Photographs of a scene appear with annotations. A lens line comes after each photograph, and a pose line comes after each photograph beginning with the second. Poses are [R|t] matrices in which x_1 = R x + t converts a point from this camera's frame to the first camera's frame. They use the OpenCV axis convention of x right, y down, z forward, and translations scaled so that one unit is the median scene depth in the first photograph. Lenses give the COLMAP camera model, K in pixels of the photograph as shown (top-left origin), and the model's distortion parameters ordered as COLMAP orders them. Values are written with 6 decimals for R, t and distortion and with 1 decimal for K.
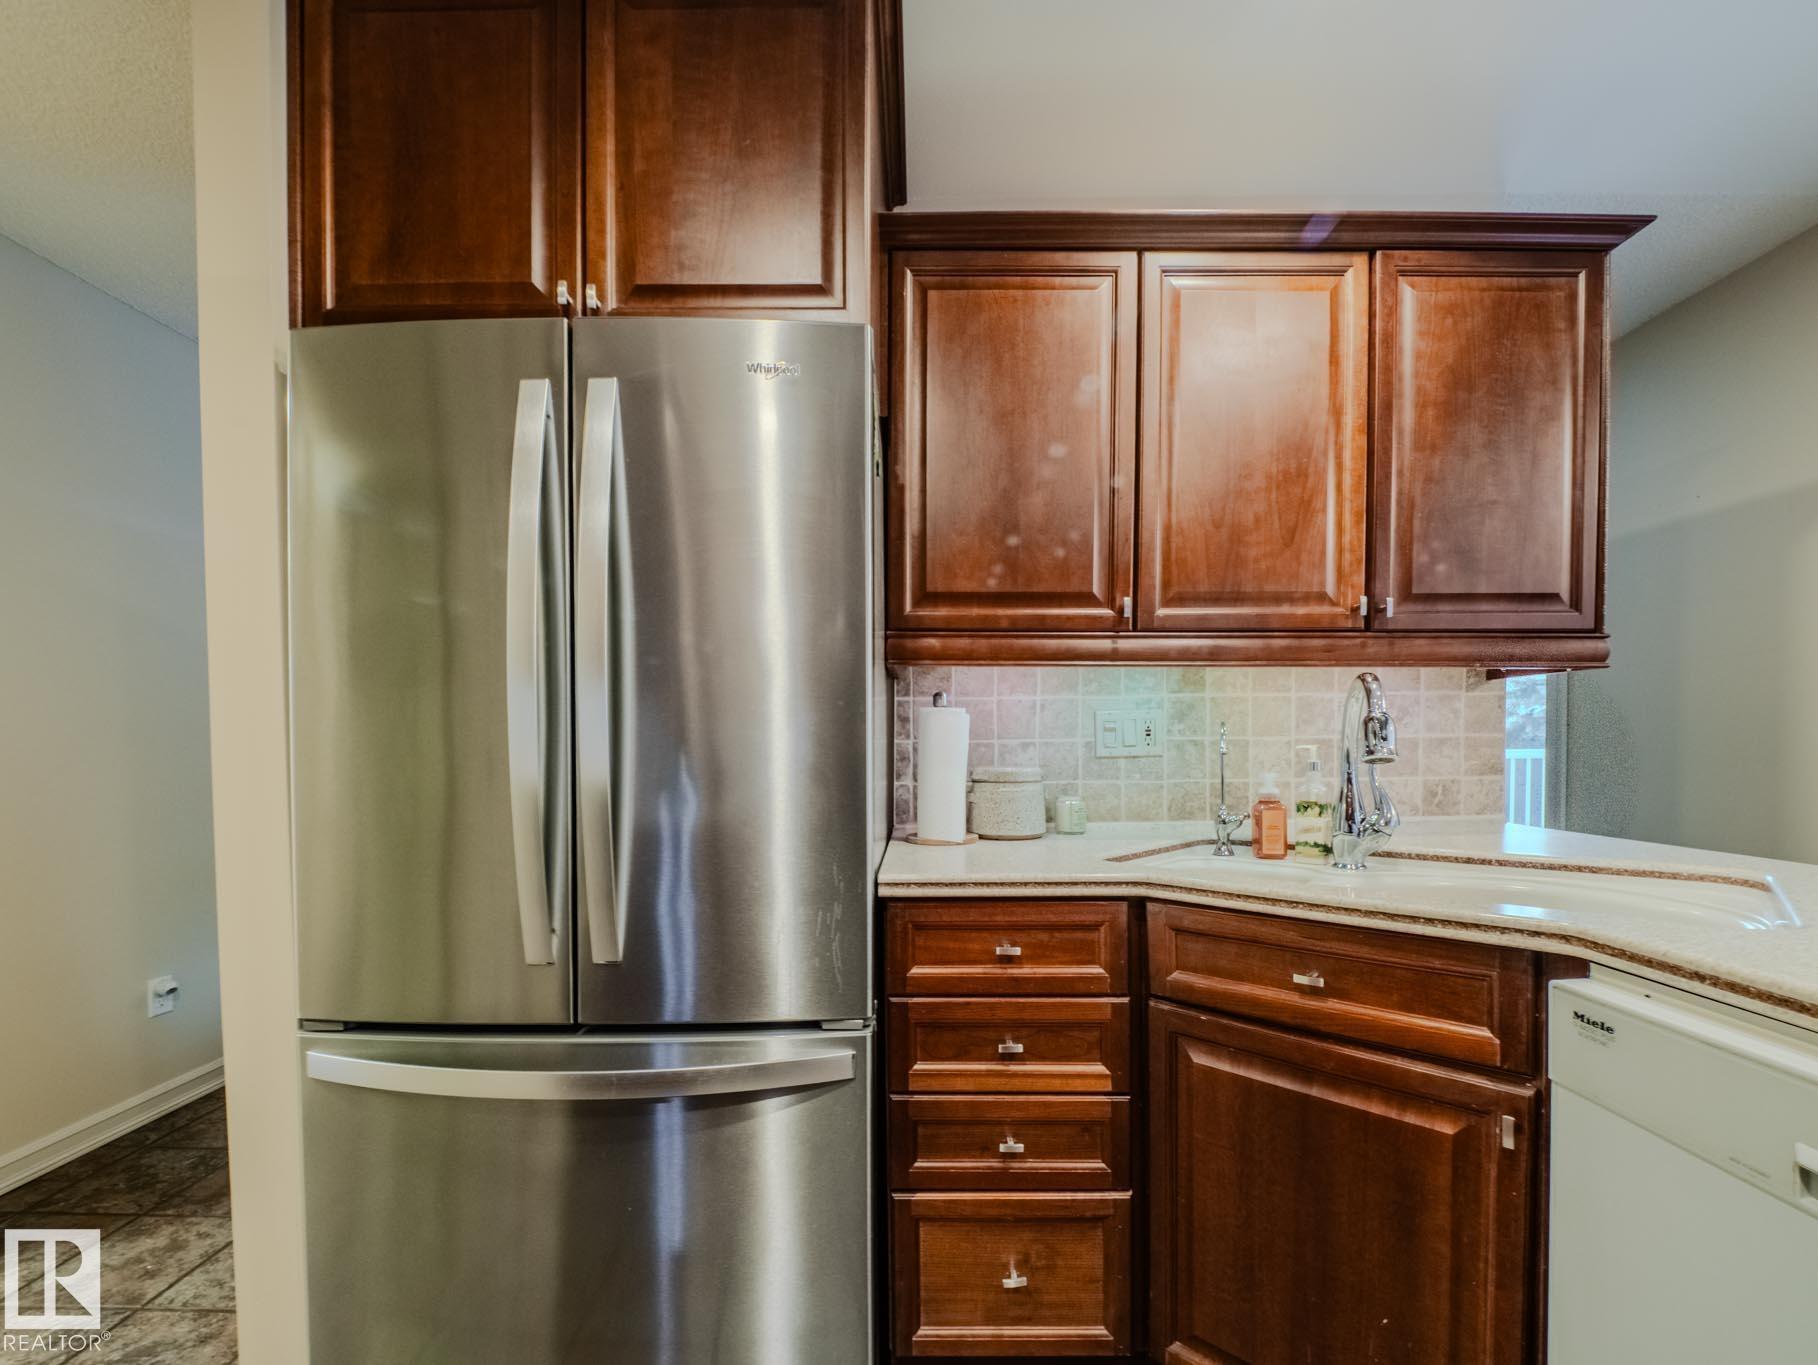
lens RADIAL K [[742.8, 0, 905.3], [0, 742.8, 758.0], [0, 0, 1]] dist [-0.000479, -0.006896]
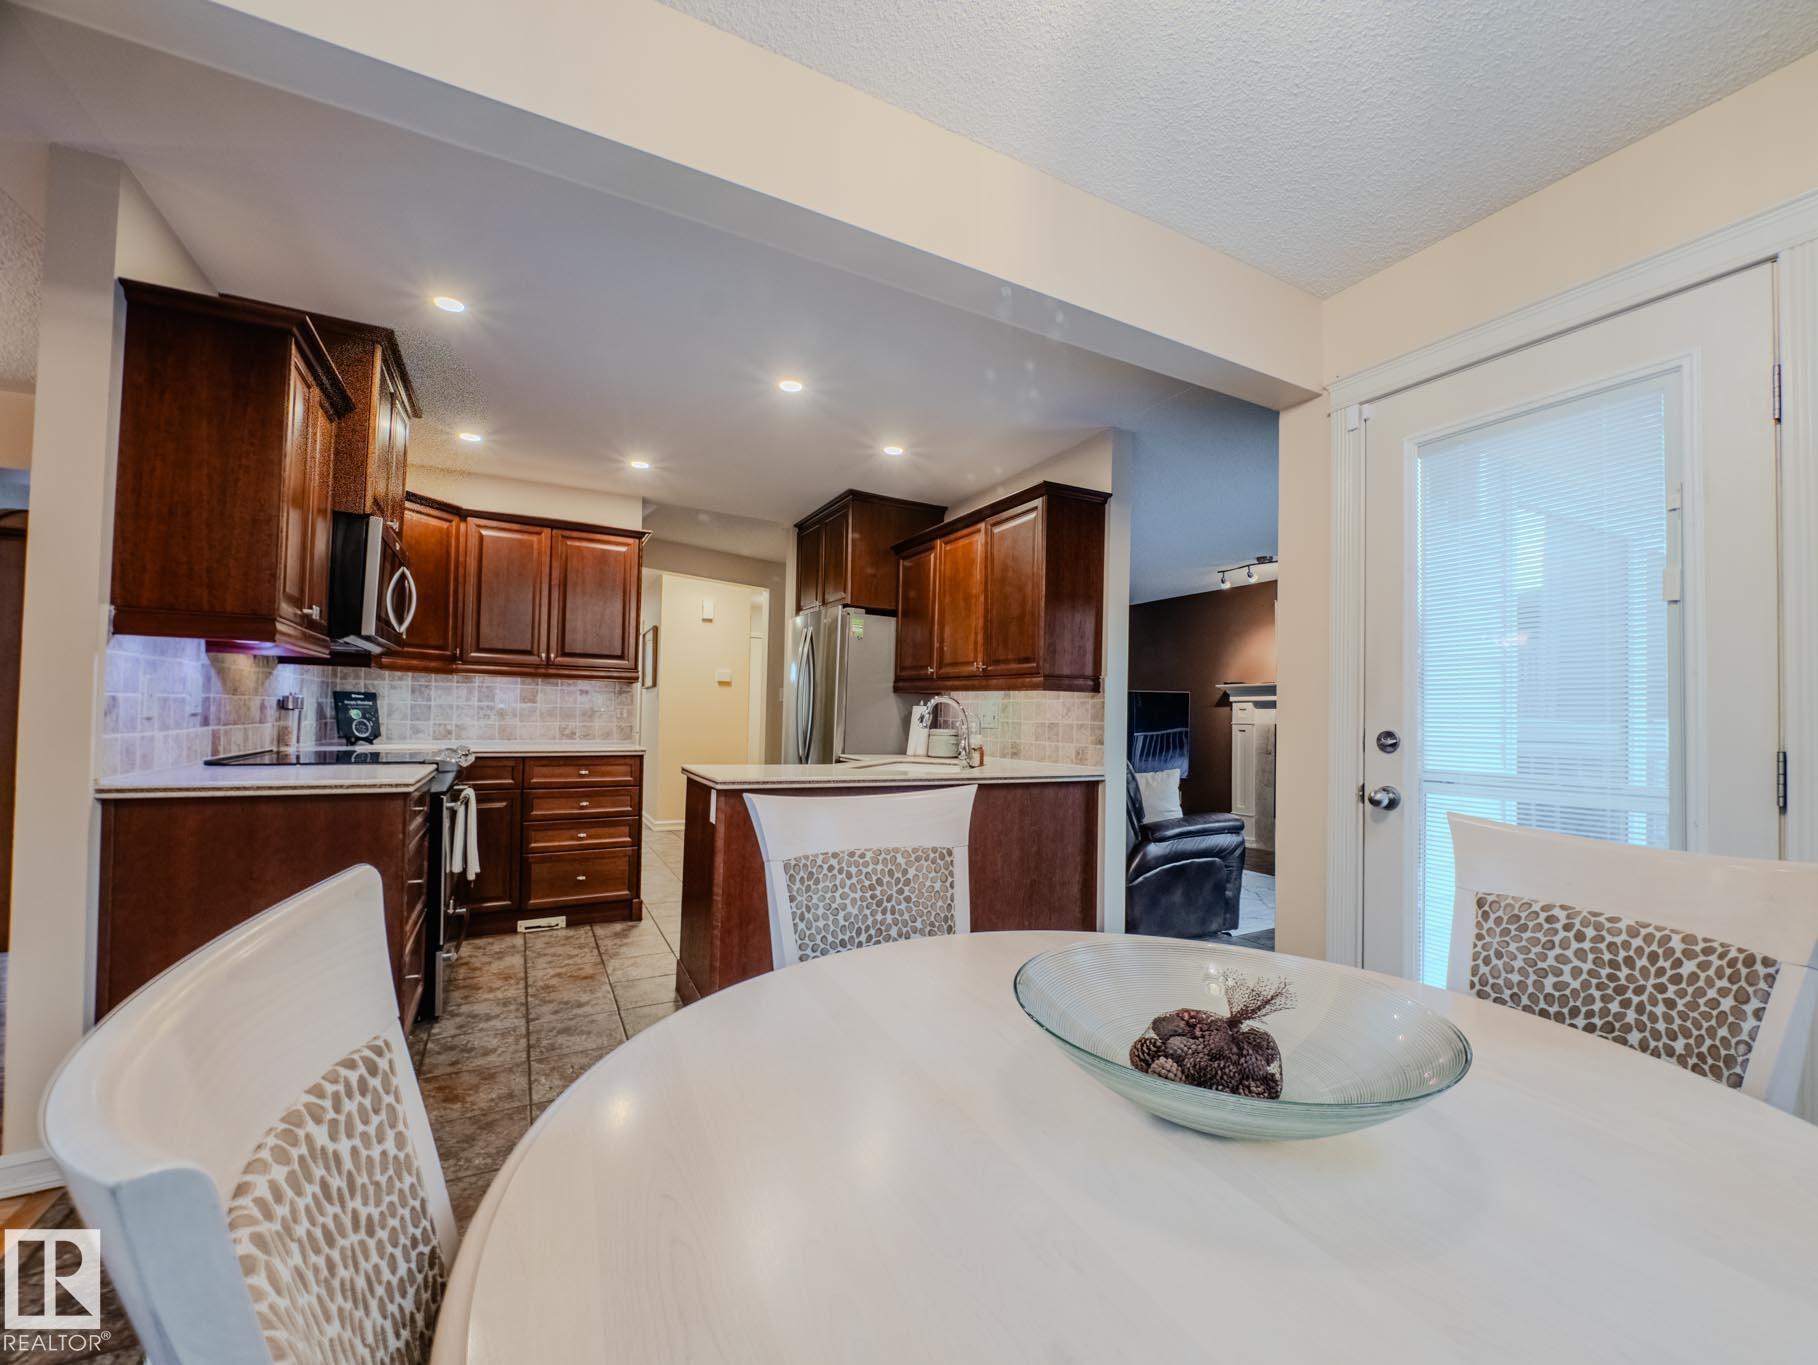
lens RADIAL K [[736.1, 0, 945.1], [0, 736.1, 706.7], [0, 0, 1]] dist [0.001201, -0.005286]
pose [[0.499415, 0.011005, -0.866293, 2.624919], [-0.045607, 0.998867, -0.013604, -0.036058], [0.865162, 0.046303, 0.499351, -0.286032]]
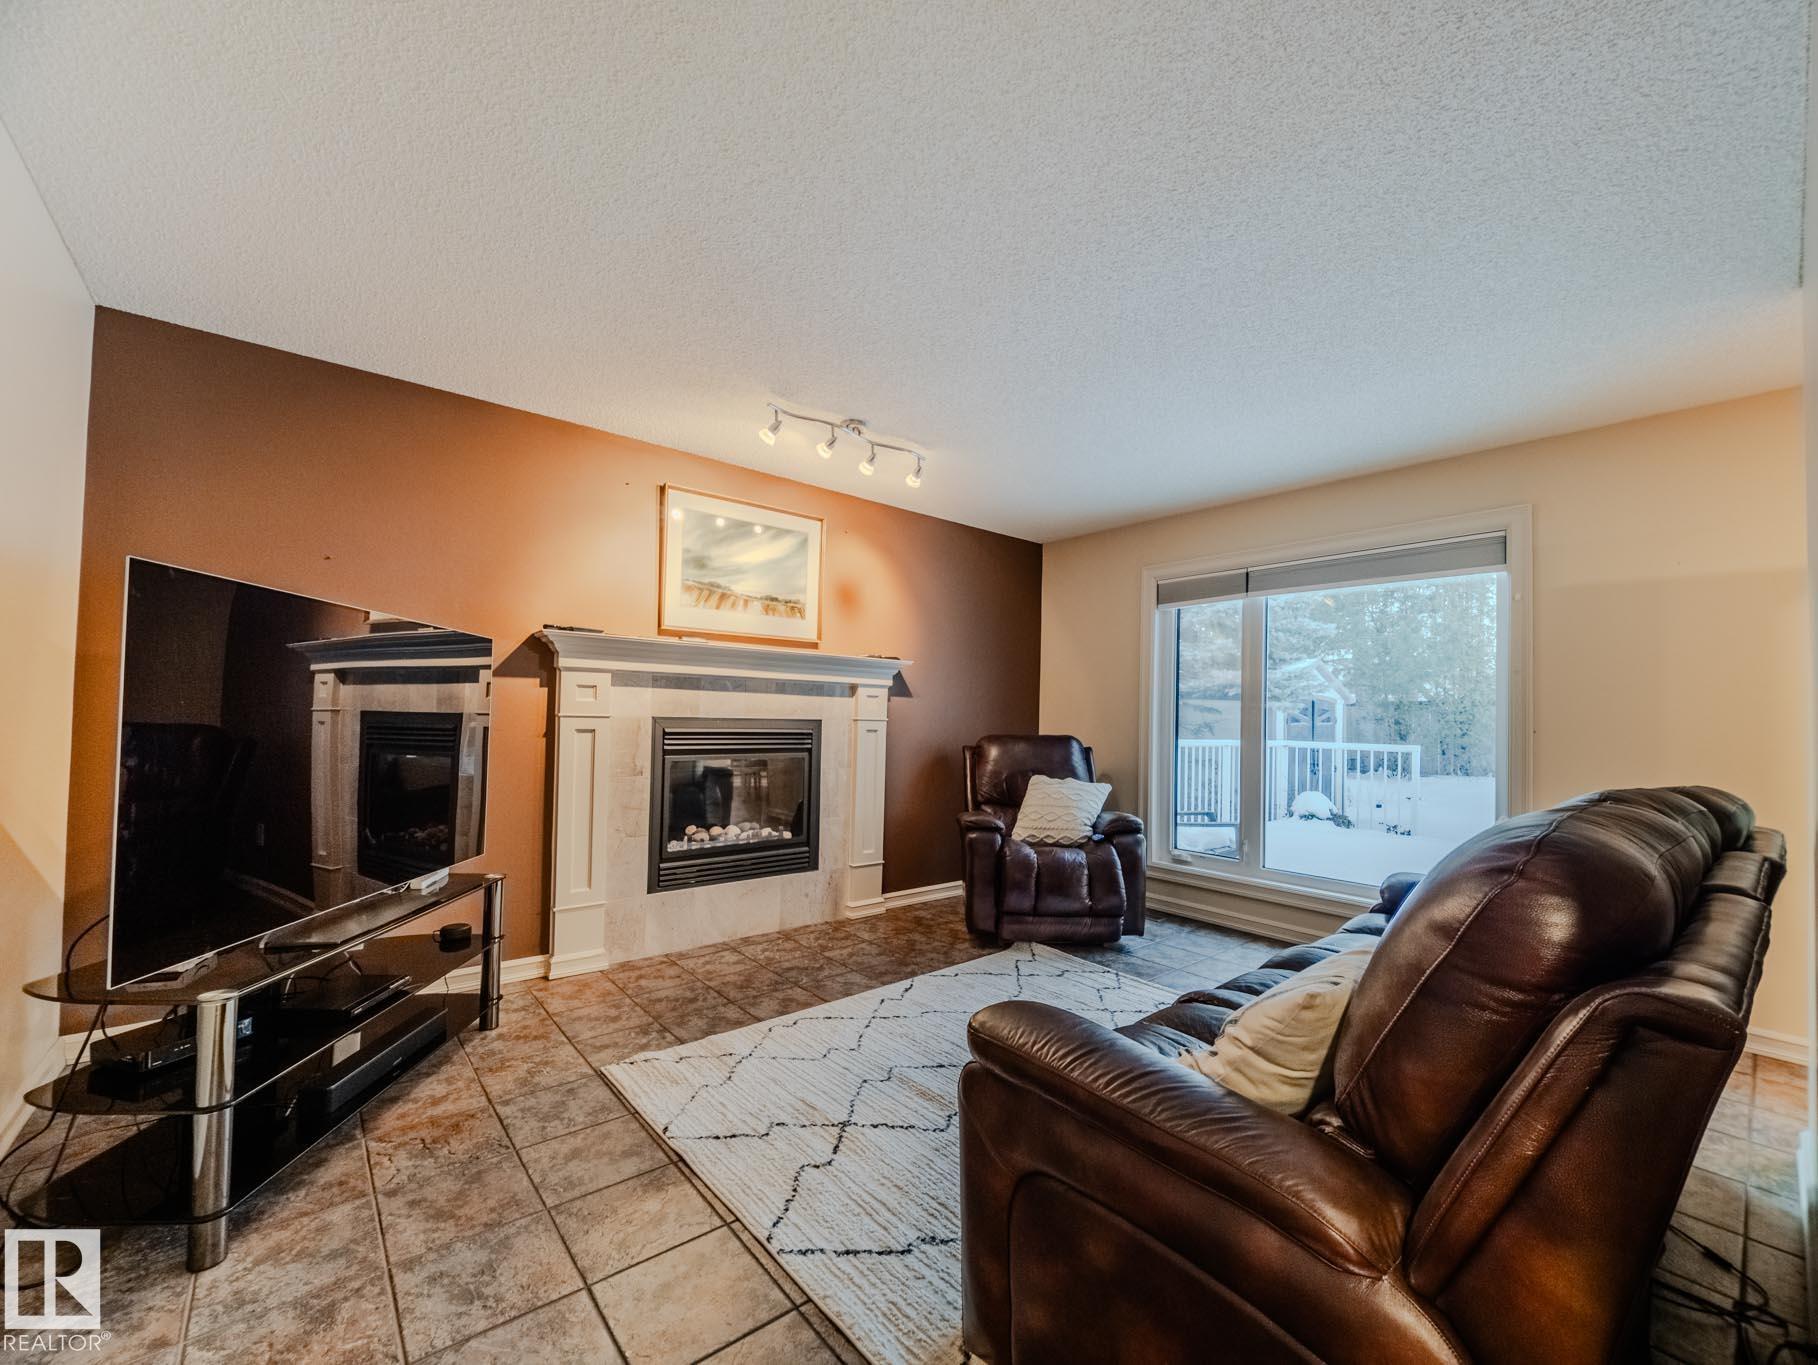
lens RADIAL K [[737.8, 0, 934.7], [0, 737.8, 701.4], [0, 0, 1]] dist [-0.001463, -0.006878]
pose [[0.747289, 0.046918, 0.662841, -1.270314], [-0.020970, 0.998673, -0.047047, -0.039541], [-0.664168, 0.021258, 0.747281, 1.362501]]
